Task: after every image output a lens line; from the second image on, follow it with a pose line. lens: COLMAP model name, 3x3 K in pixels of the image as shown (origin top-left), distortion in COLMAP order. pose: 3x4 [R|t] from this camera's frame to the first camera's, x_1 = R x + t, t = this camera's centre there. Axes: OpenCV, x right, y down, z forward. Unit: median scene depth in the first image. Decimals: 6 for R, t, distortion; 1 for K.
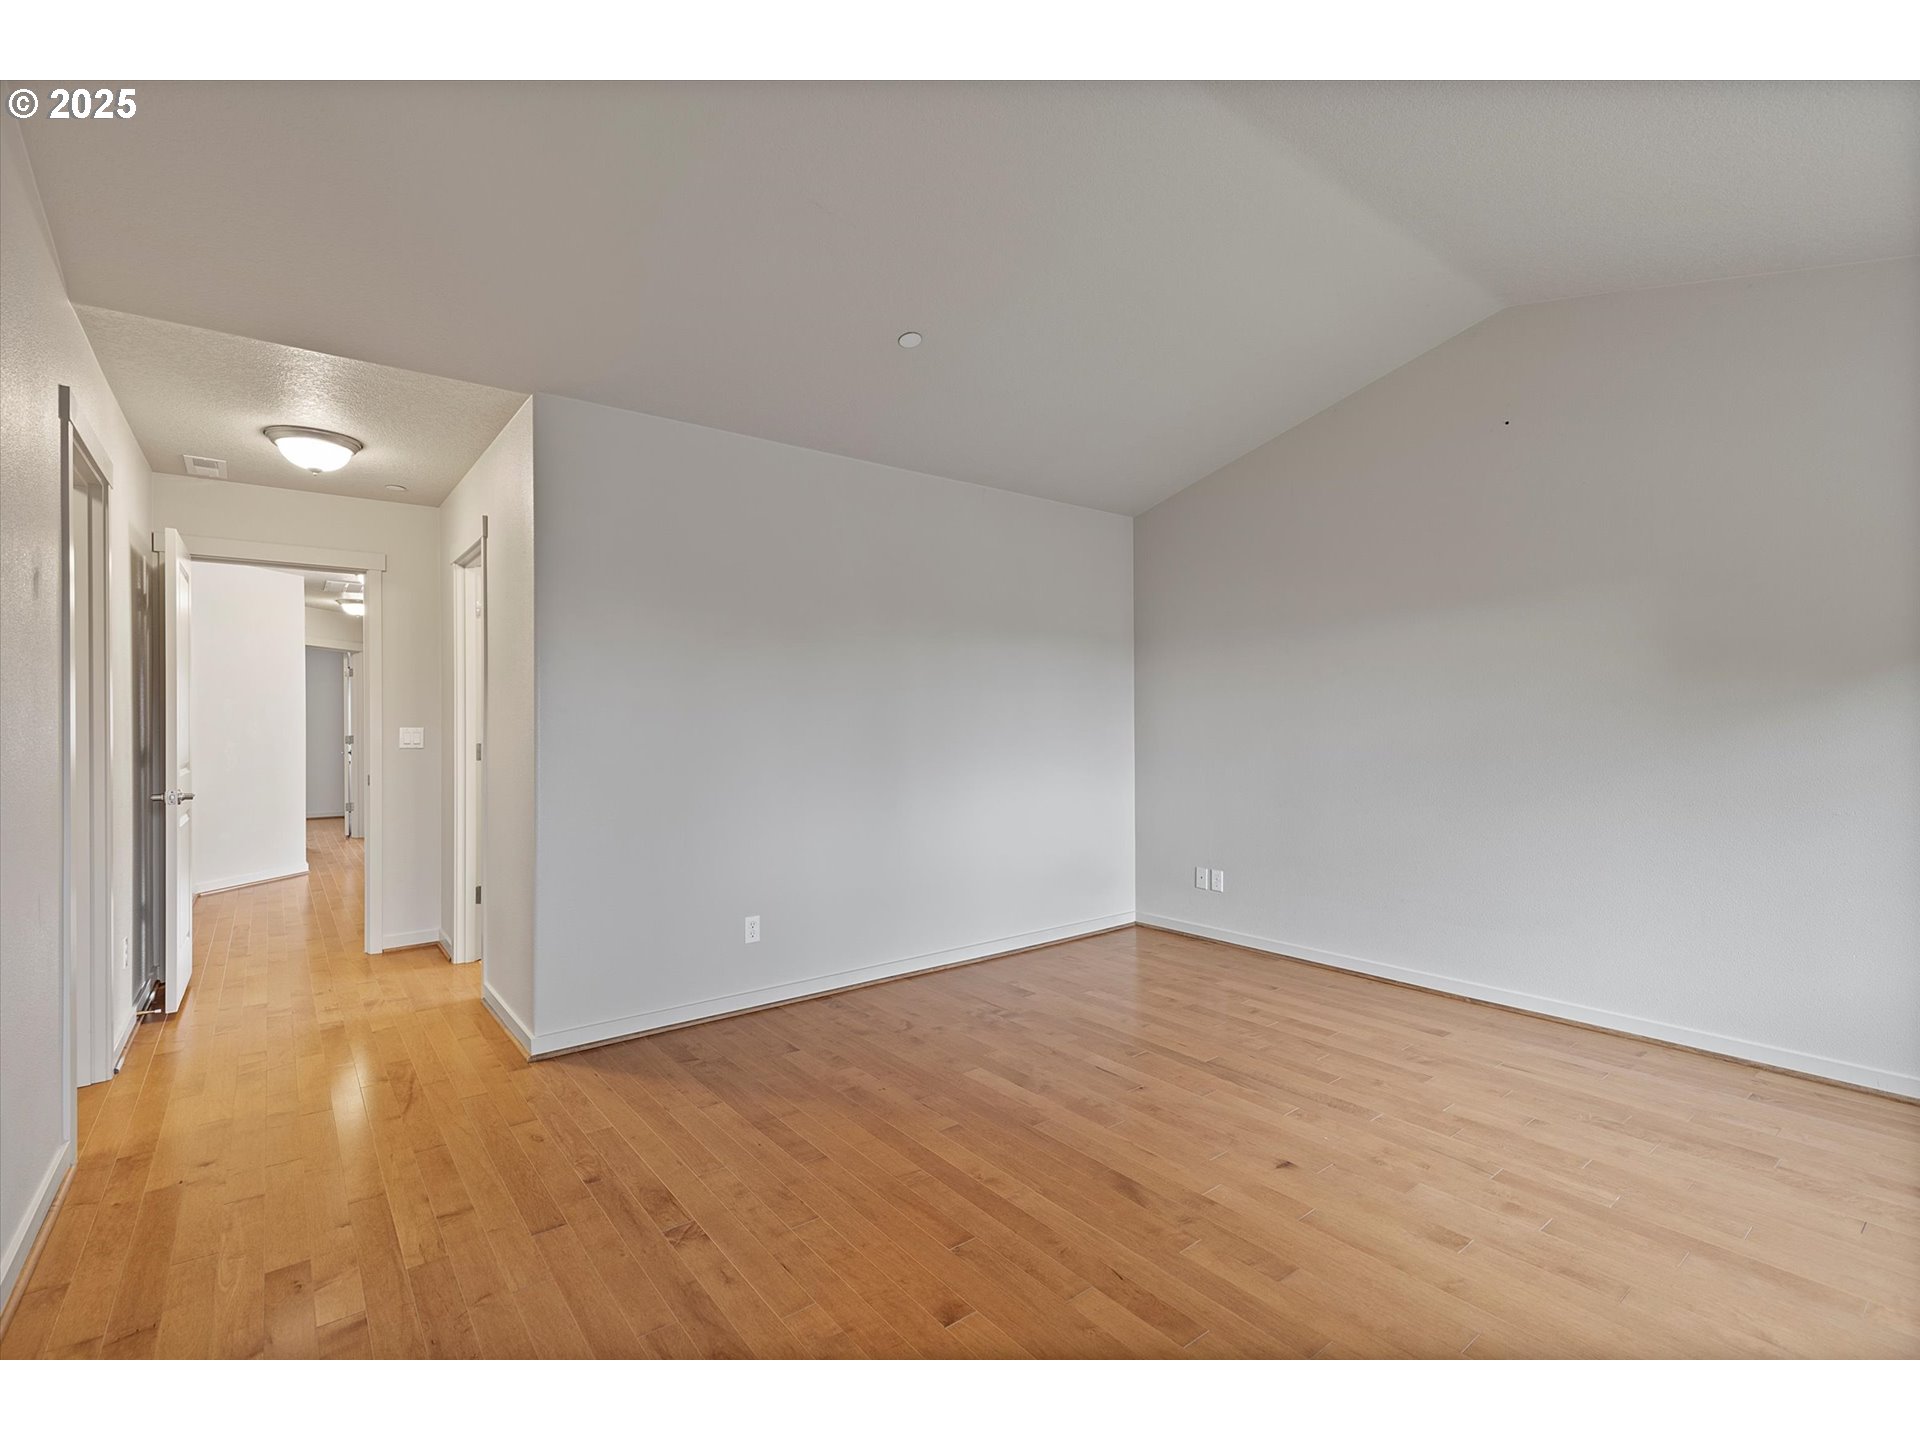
lens RADIAL K [[876.8, 0, 943.0], [0, 876.8, 721.7], [0, 0, 1]] dist [0.012143, -0.002866]
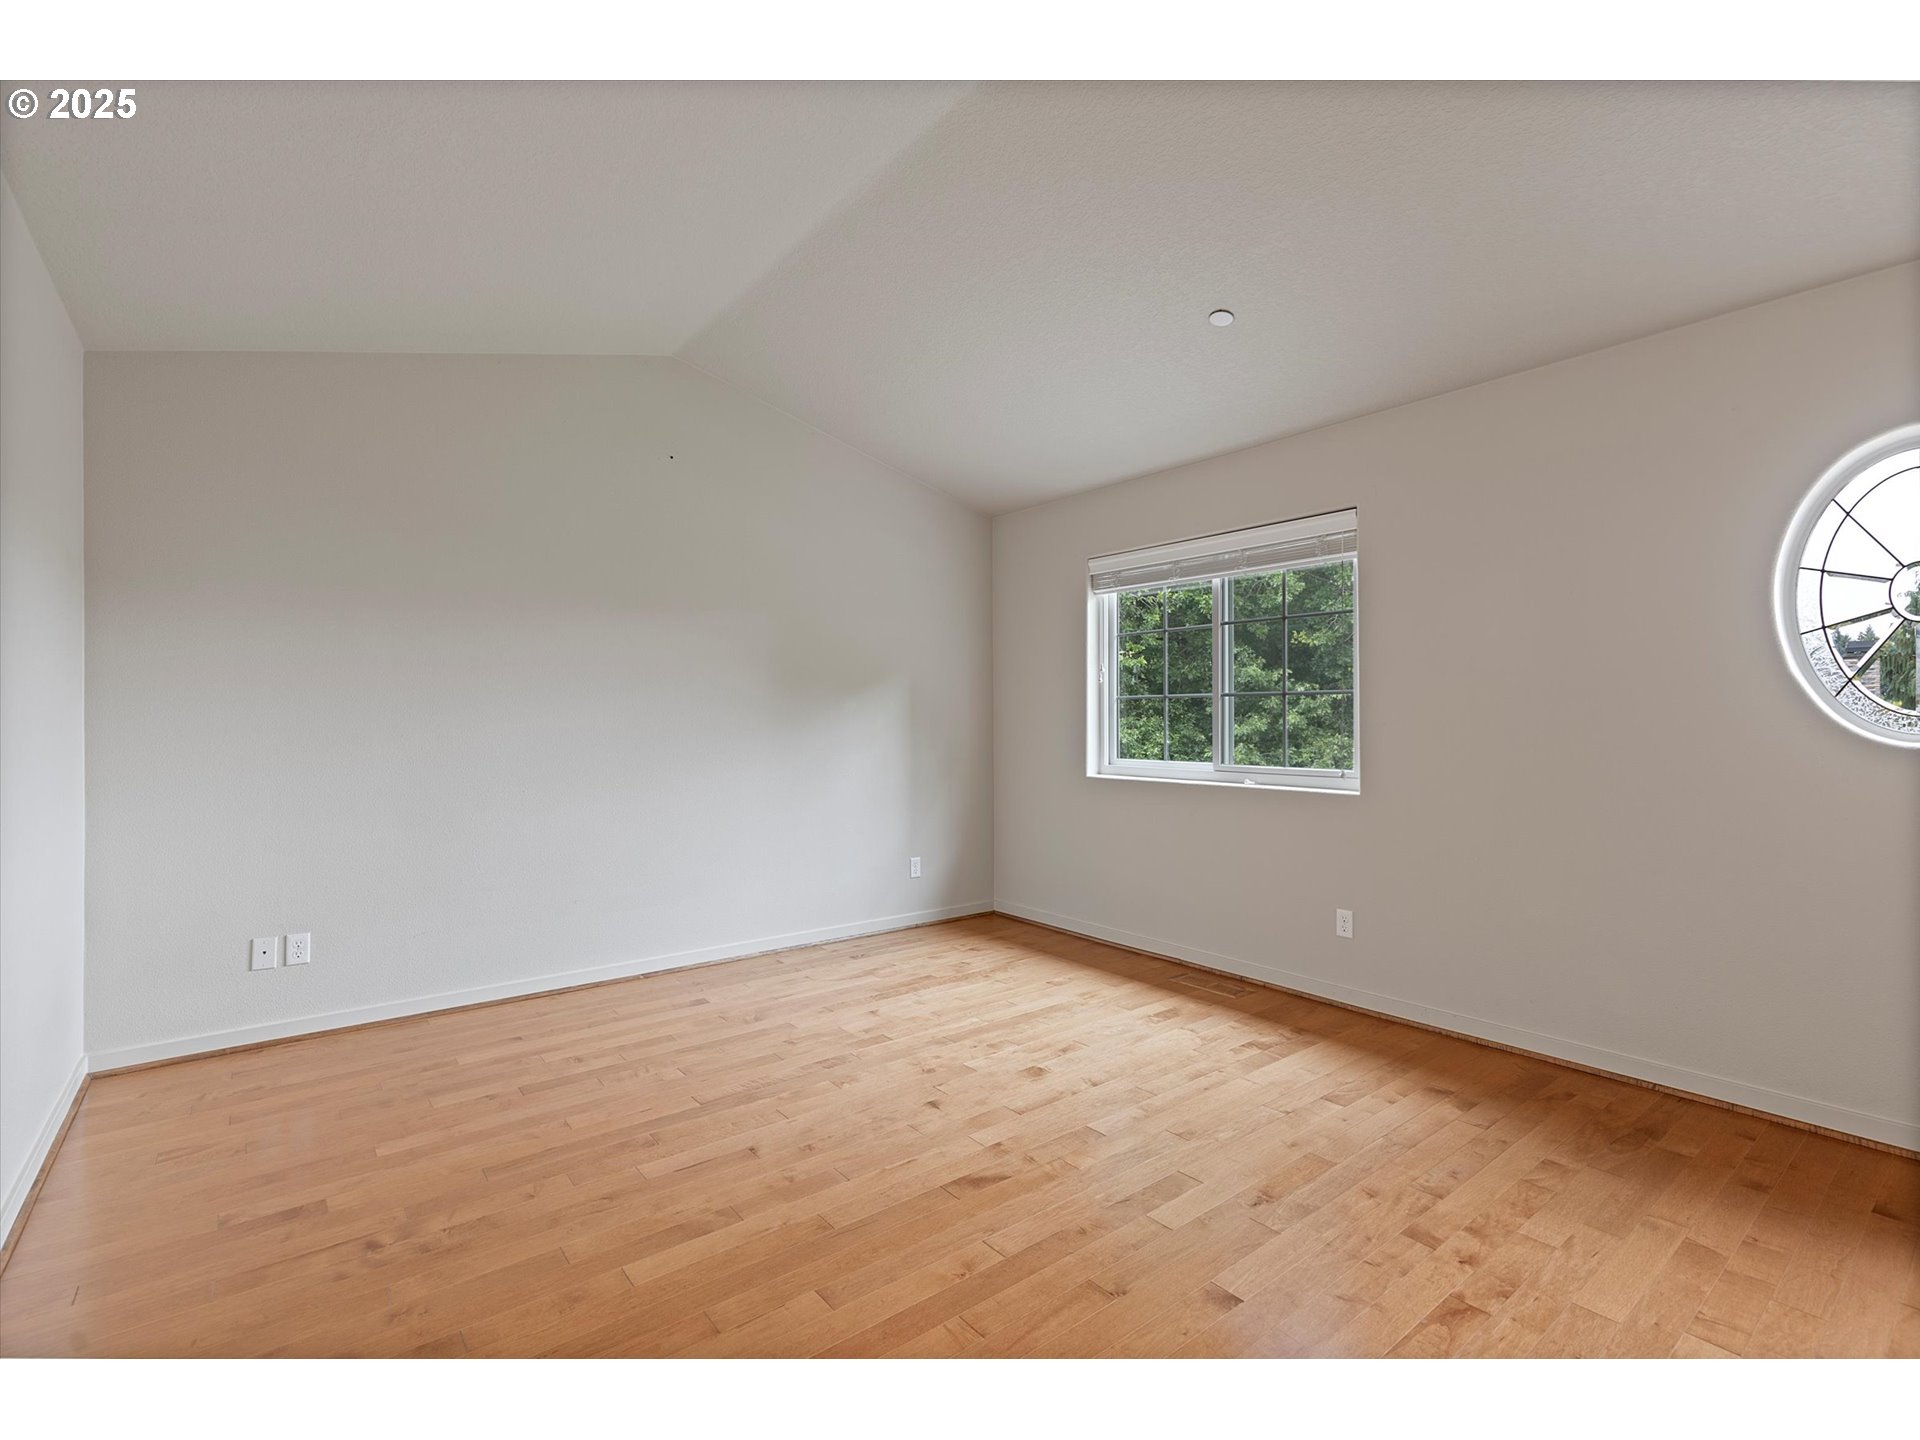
lens RADIAL K [[876.8, 0, 945.6], [0, 876.8, 720.6], [0, 0, 1]] dist [0.012143, -0.002866]
pose [[-0.010478, 0.004111, 0.999937, -0.533514], [-0.002022, 0.999989, -0.004133, 0.007792], [-0.999943, -0.002065, -0.010469, 0.708102]]
